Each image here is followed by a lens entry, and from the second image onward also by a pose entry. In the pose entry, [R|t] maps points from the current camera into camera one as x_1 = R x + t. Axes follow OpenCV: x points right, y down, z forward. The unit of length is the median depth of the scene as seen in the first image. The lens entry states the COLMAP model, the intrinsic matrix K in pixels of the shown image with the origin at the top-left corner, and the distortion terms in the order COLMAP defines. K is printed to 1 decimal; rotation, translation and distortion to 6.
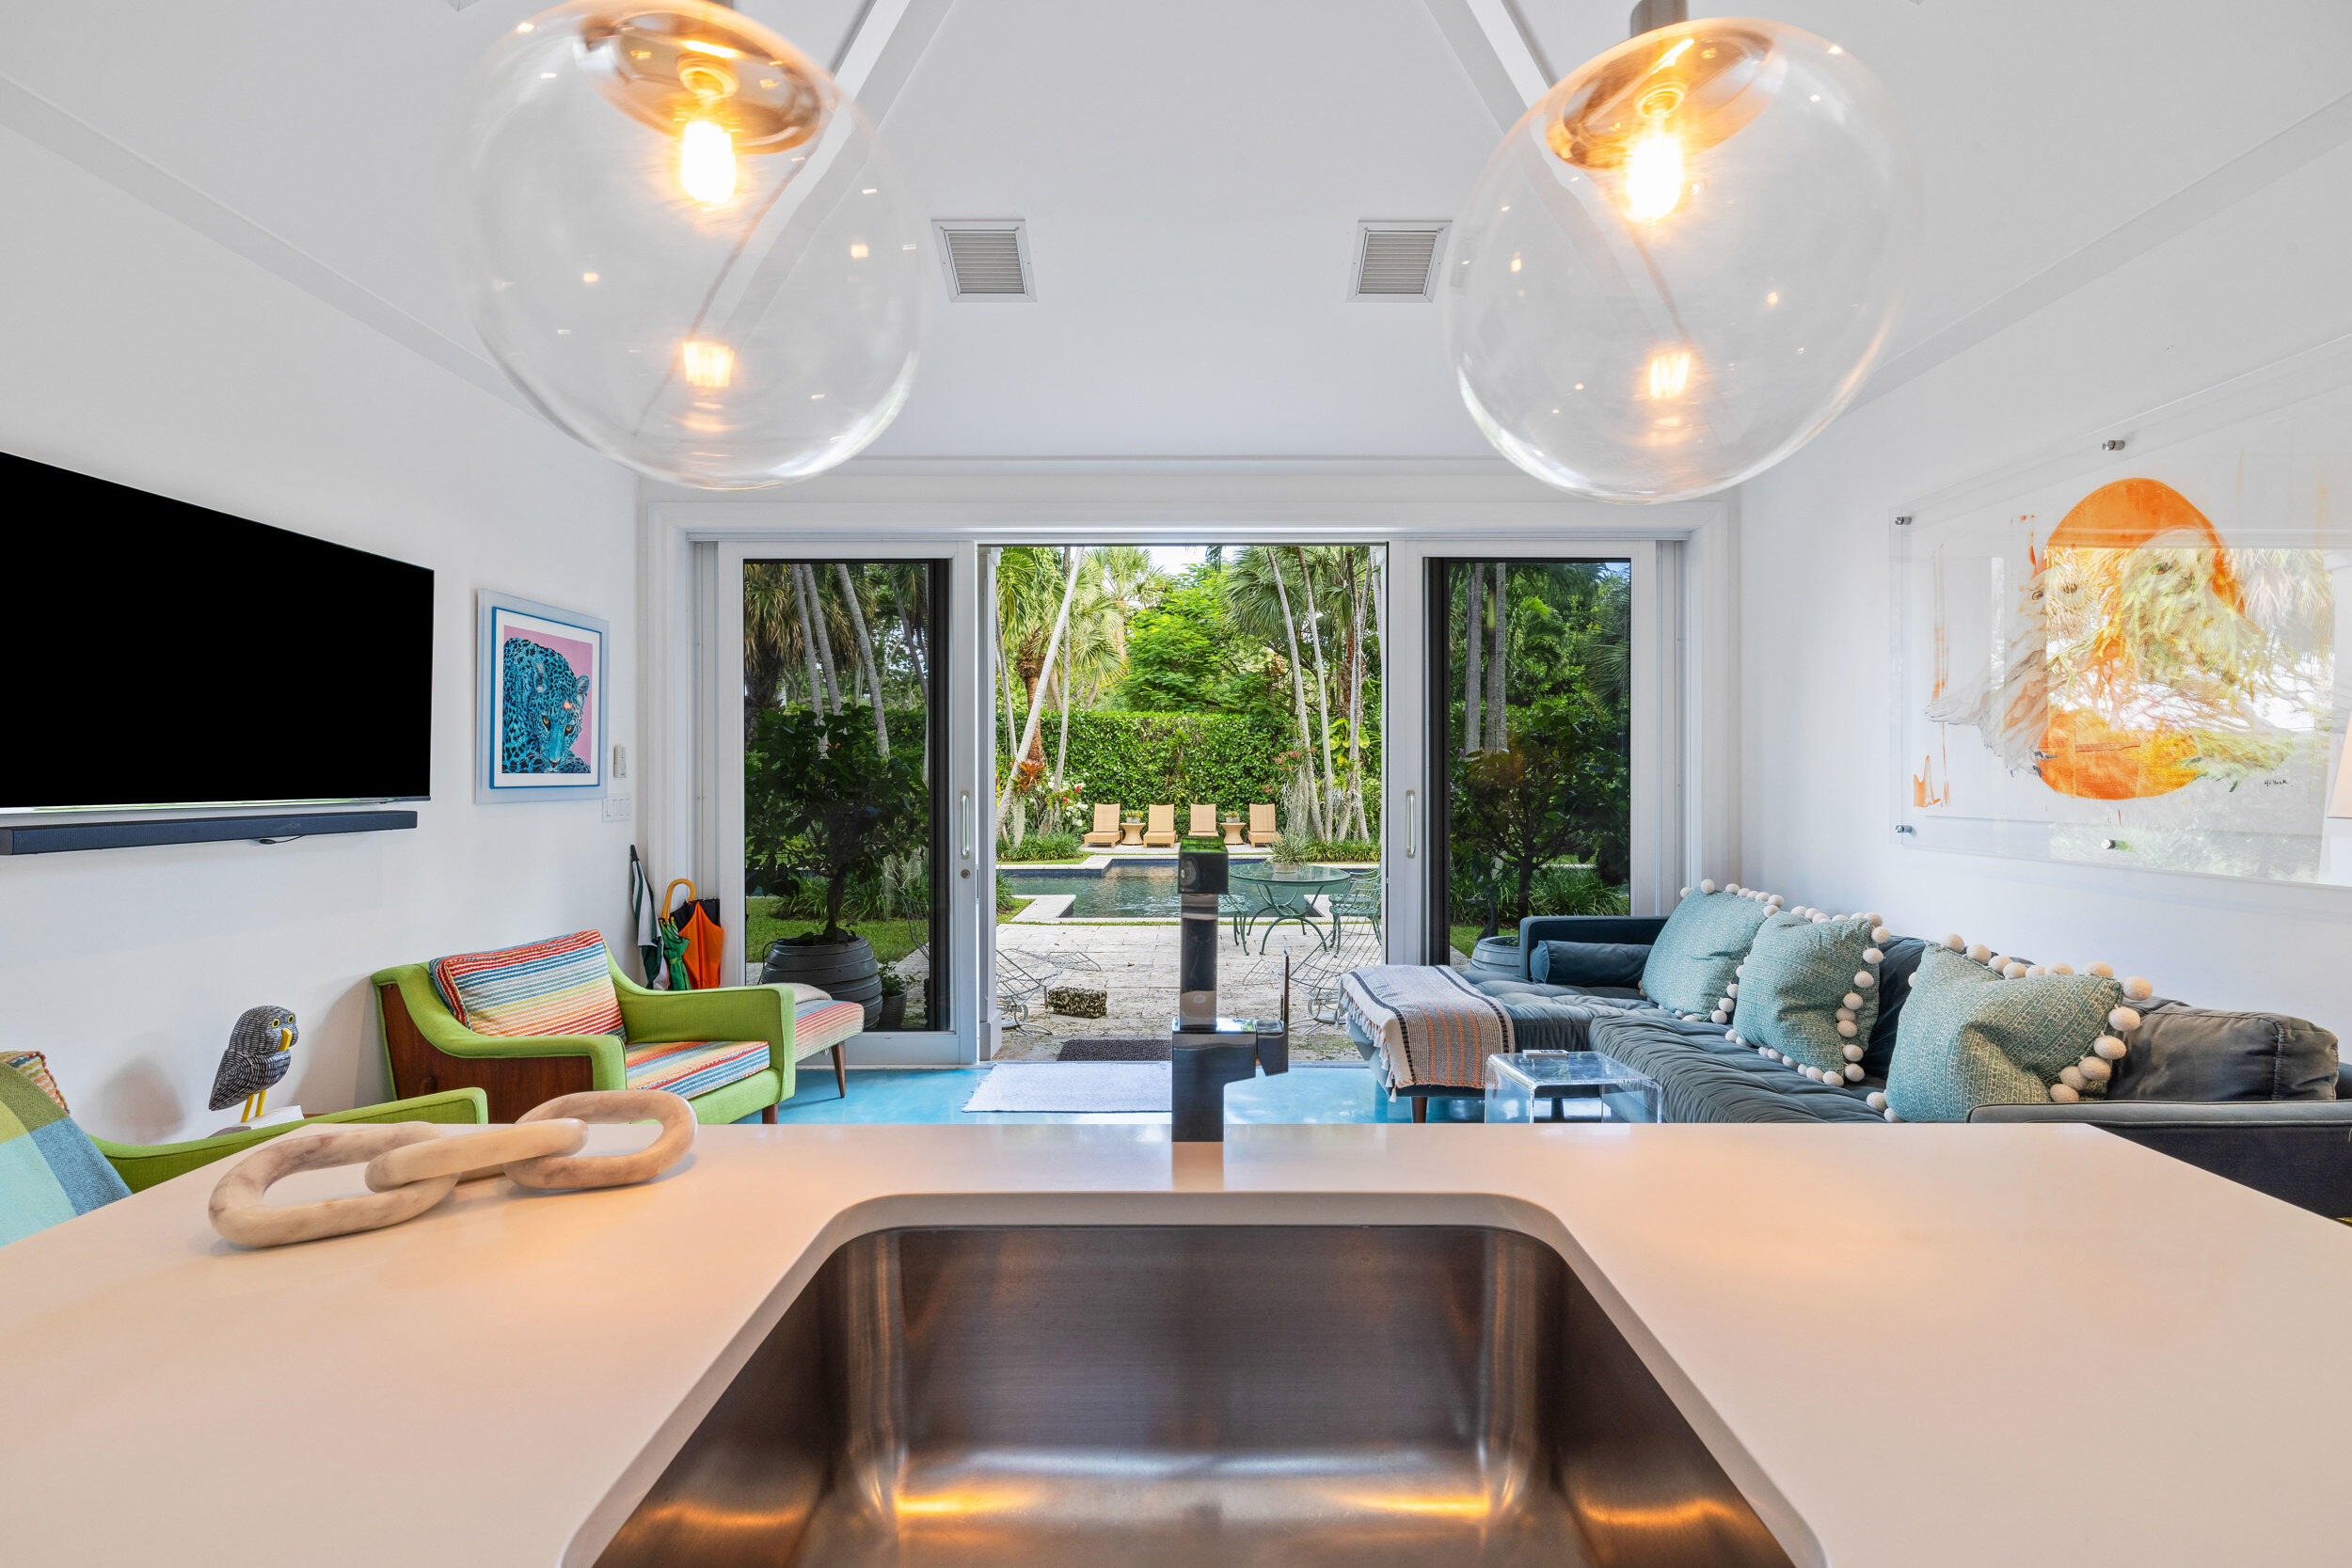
lens RADIAL K [[963.0, 0, 1189.2], [0, 963.0, 776.1], [0, 0, 1]] dist [-0.002534, 0.000273]
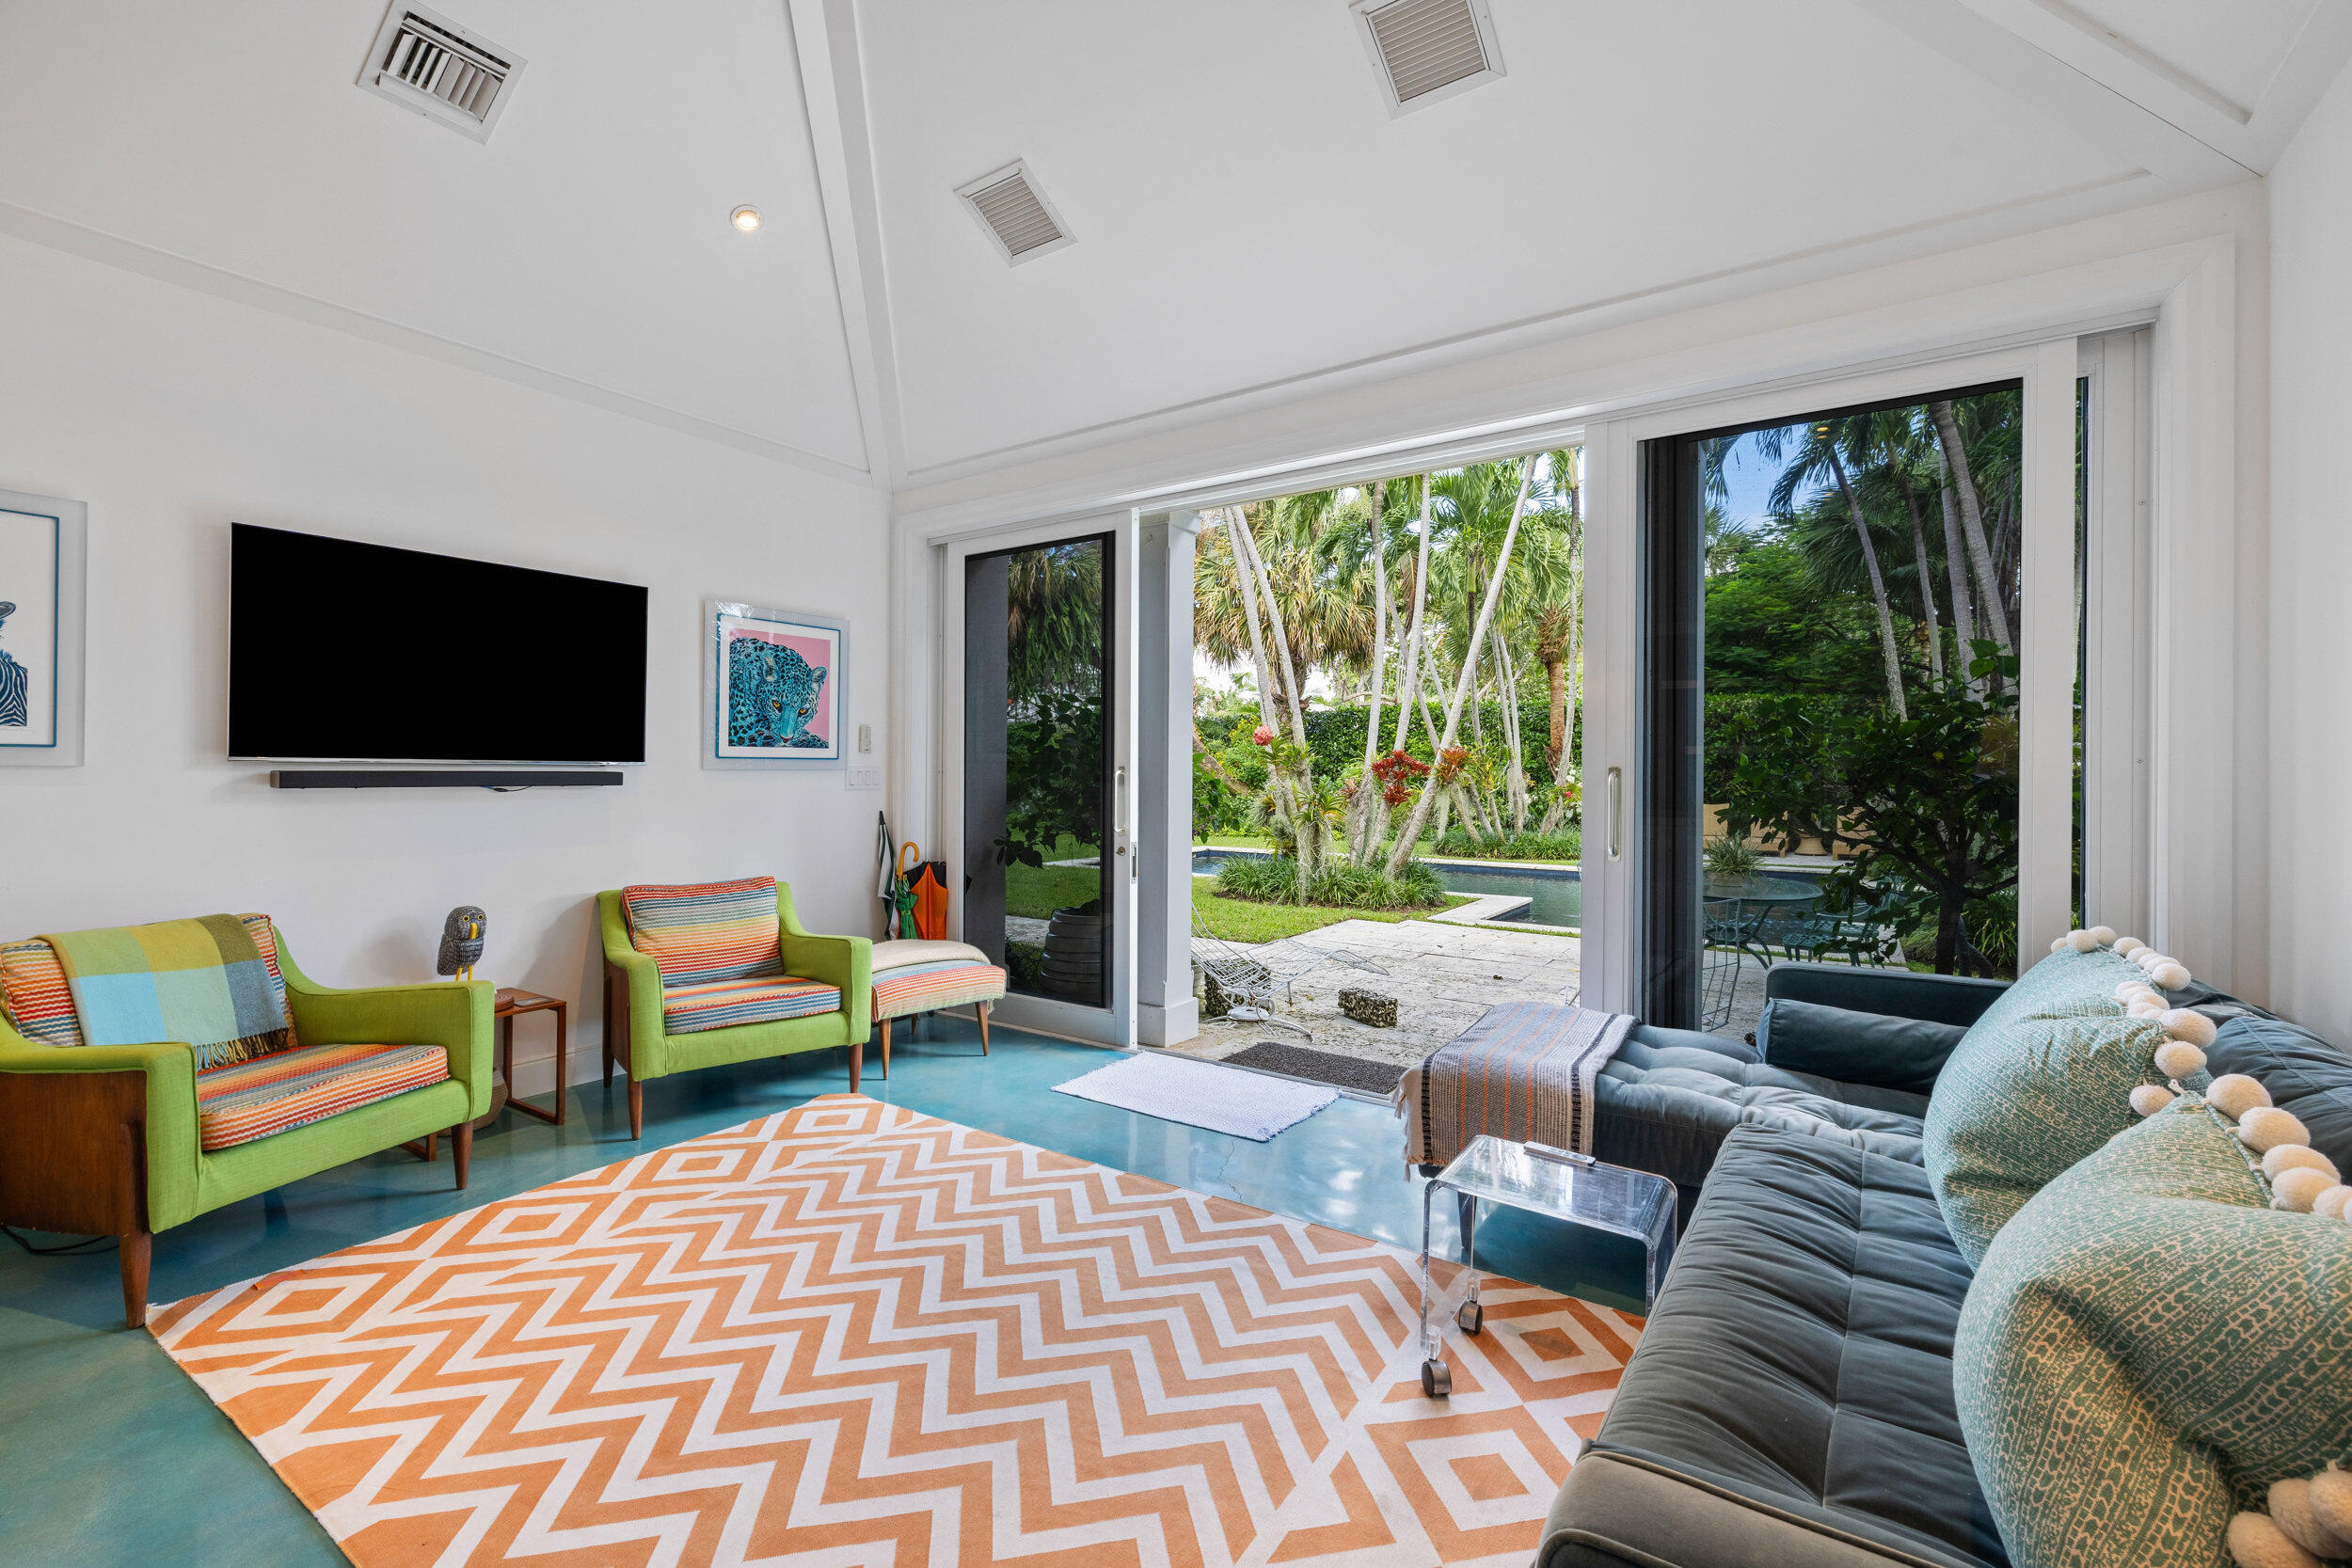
lens RADIAL K [[963.0, 0, 1181.9], [0, 963.0, 769.4], [0, 0, 1]] dist [-0.002534, 0.000273]
pose [[0.830308, 0.004792, -0.557284, 0.455272], [-0.006128, 0.999981, -0.000532, 0.023298], [0.557271, 0.003857, 0.830322, 0.277512]]
